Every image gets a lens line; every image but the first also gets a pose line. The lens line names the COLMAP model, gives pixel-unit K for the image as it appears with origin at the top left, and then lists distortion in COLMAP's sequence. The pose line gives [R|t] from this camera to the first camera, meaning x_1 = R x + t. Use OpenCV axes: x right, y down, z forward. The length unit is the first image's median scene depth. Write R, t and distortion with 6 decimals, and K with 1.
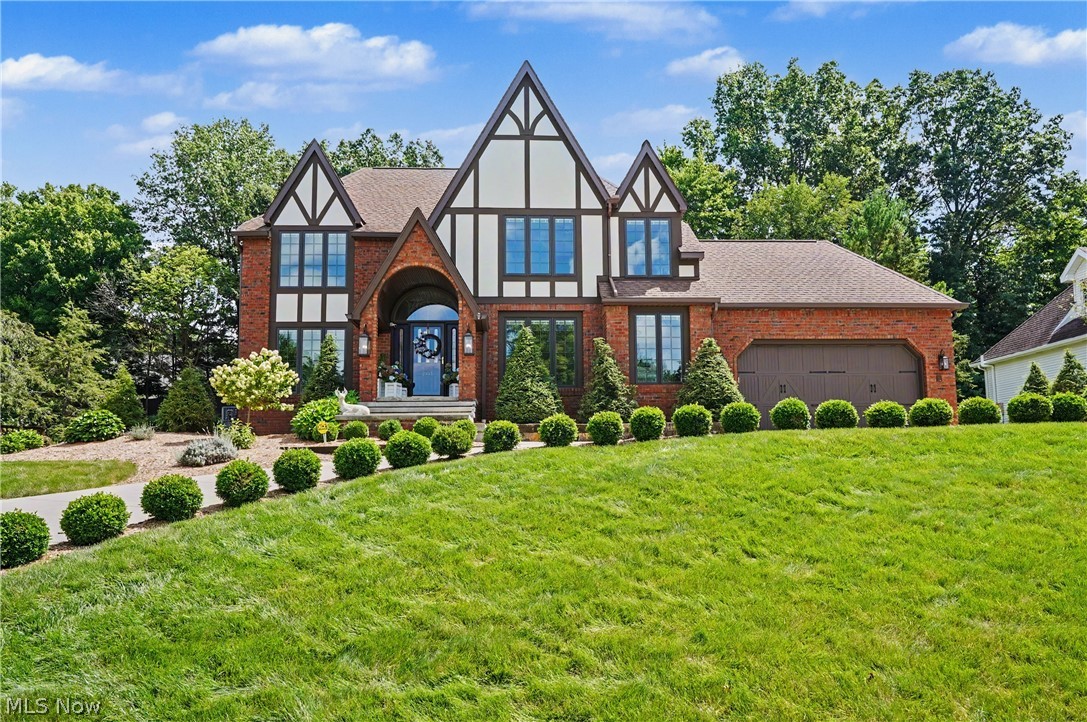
lens RADIAL K [[713.7, 0, 549.4], [0, 713.7, 377.8], [0, 0, 1]] dist [-0.001098, 0.000490]
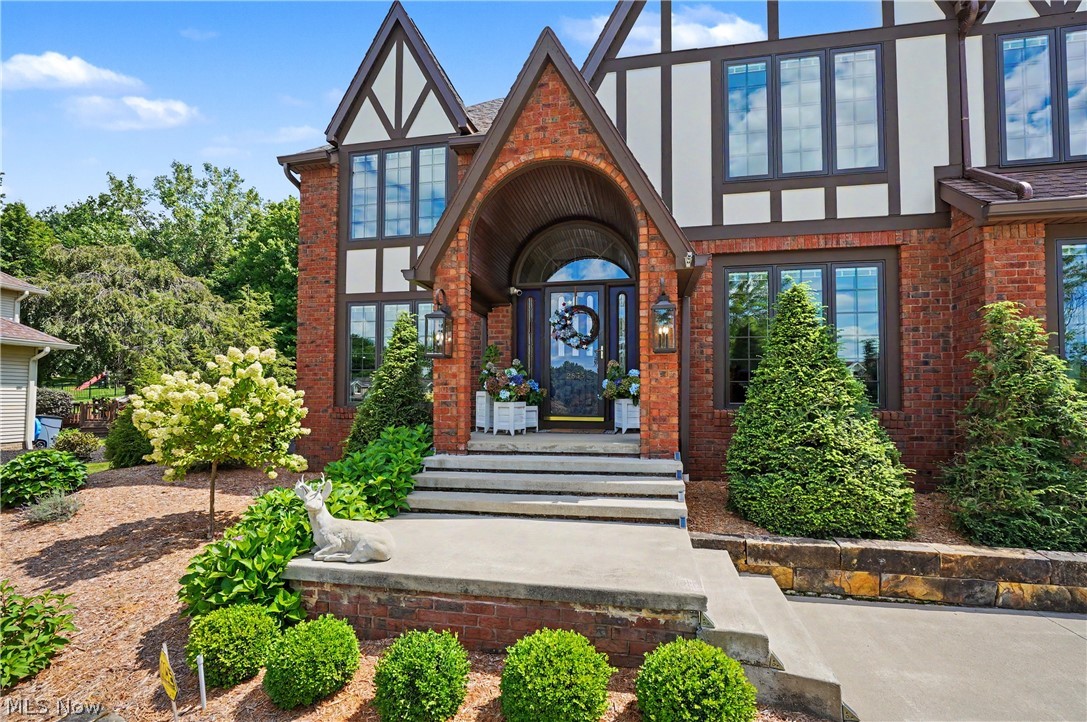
lens RADIAL K [[499.0, 0, 527.3], [0, 499.0, 379.0], [0, 0, 1]] dist [-0.006315, -0.000004]
pose [[0.960099, 0.008984, -0.279516, -0.096484], [0.016397, 0.995956, 0.088333, -0.038994], [0.279180, -0.089392, 0.956069, 0.610923]]
